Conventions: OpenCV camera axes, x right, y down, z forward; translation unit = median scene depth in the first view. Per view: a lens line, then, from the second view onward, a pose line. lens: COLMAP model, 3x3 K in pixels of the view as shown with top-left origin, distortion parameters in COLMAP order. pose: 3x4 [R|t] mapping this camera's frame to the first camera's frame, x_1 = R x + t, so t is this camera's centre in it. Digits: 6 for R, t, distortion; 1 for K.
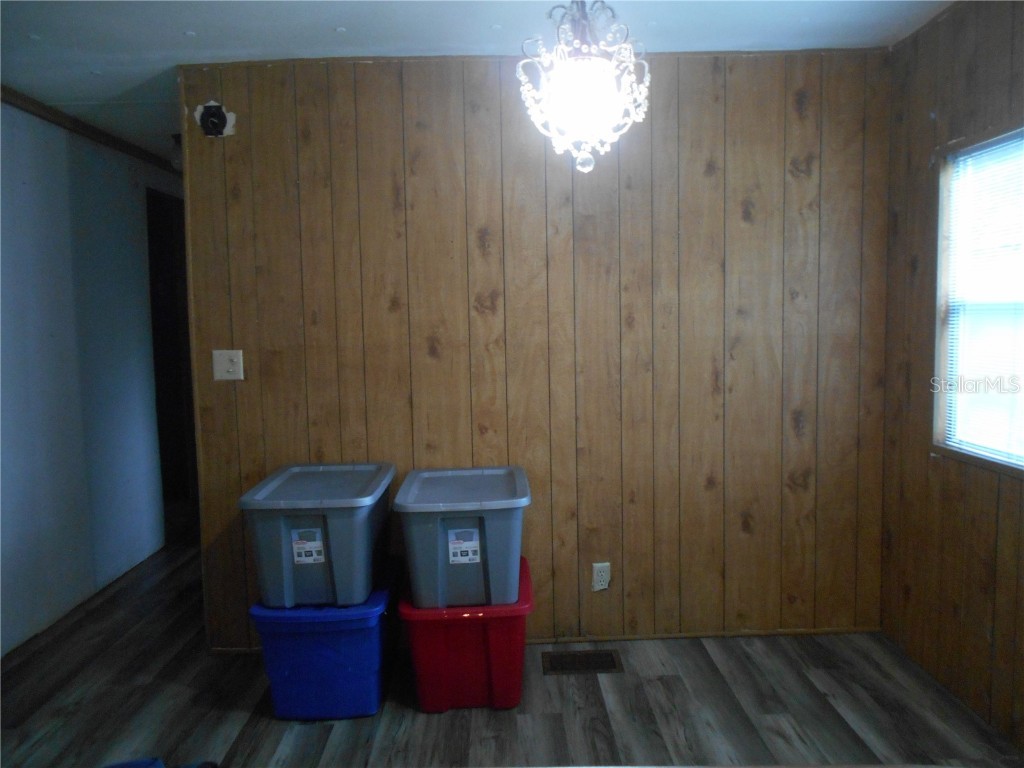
lens RADIAL K [[803.2, 0, 507.4], [0, 803.2, 386.7], [0, 0, 1]] dist [-0.022172, 0.045569]
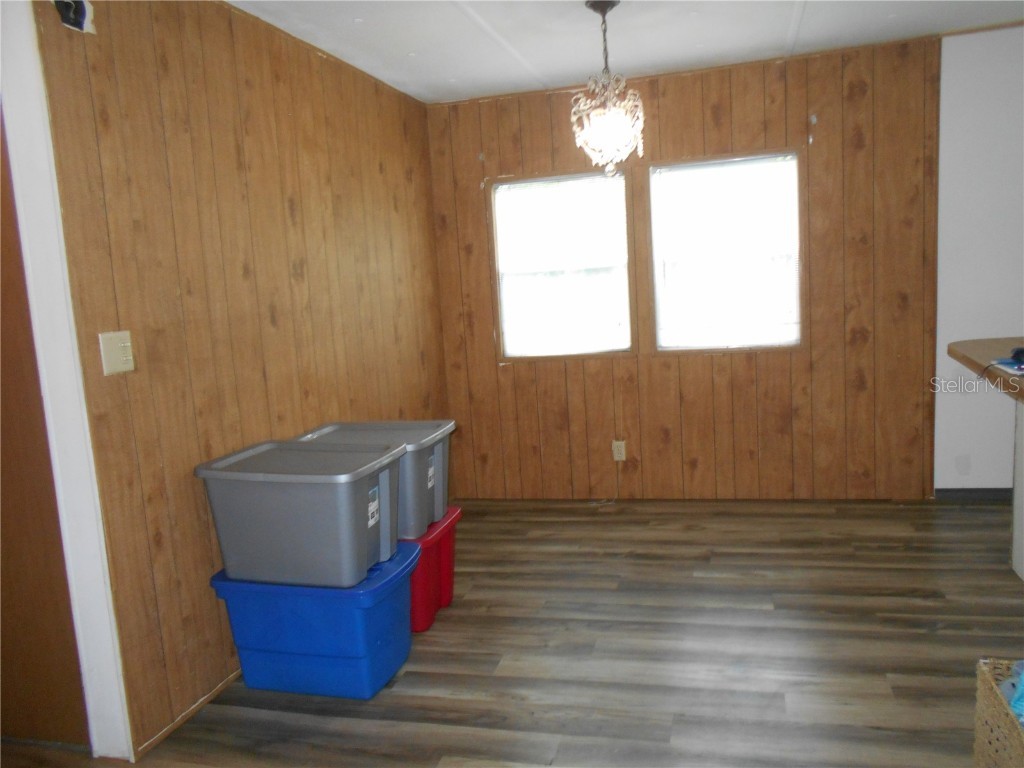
lens RADIAL K [[803.2, 0, 535.4], [0, 803.2, 373.0], [0, 0, 1]] dist [-0.022172, 0.045569]
pose [[0.281312, -0.112717, 0.952974, -0.941222], [0.136266, 0.987706, 0.076601, -0.011799], [-0.949892, 0.108309, 0.293213, 0.422876]]
